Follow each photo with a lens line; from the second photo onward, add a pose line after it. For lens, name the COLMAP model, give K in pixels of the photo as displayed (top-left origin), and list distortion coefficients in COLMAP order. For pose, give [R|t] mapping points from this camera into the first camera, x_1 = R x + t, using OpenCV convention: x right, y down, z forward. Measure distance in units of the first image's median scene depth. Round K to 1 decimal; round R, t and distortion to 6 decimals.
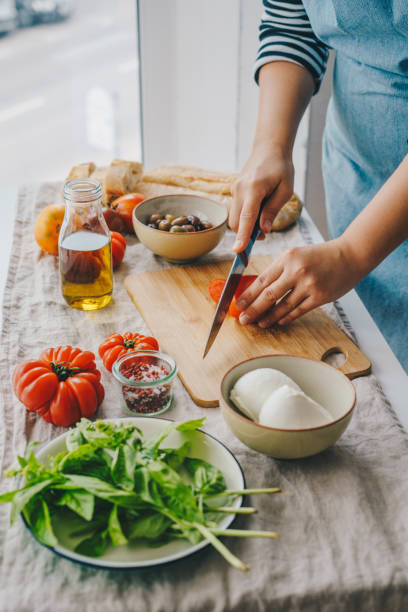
lens RADIAL K [[821.5, 0, 258.9], [0, 821.5, 306.2], [0, 0, 1]] dist [0.109655, -0.018697]
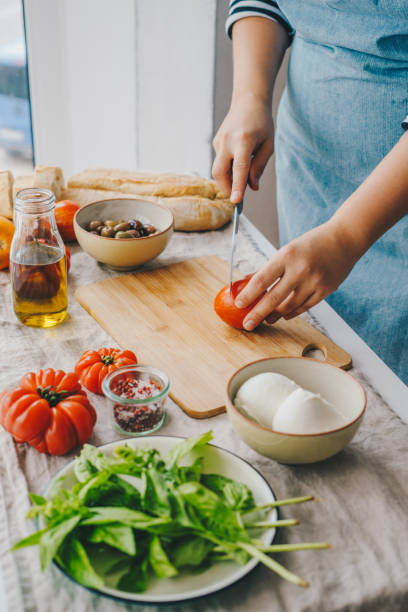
lens RADIAL K [[806.6, 0, 204.0], [0, 806.6, 306.0], [0, 0, 1]] dist [0.085959, -0.006340]
pose [[0.982541, -0.080694, 0.167638, -0.222466], [0.079086, 0.996735, 0.016255, -0.024889], [-0.168403, -0.002713, 0.985715, 0.076212]]
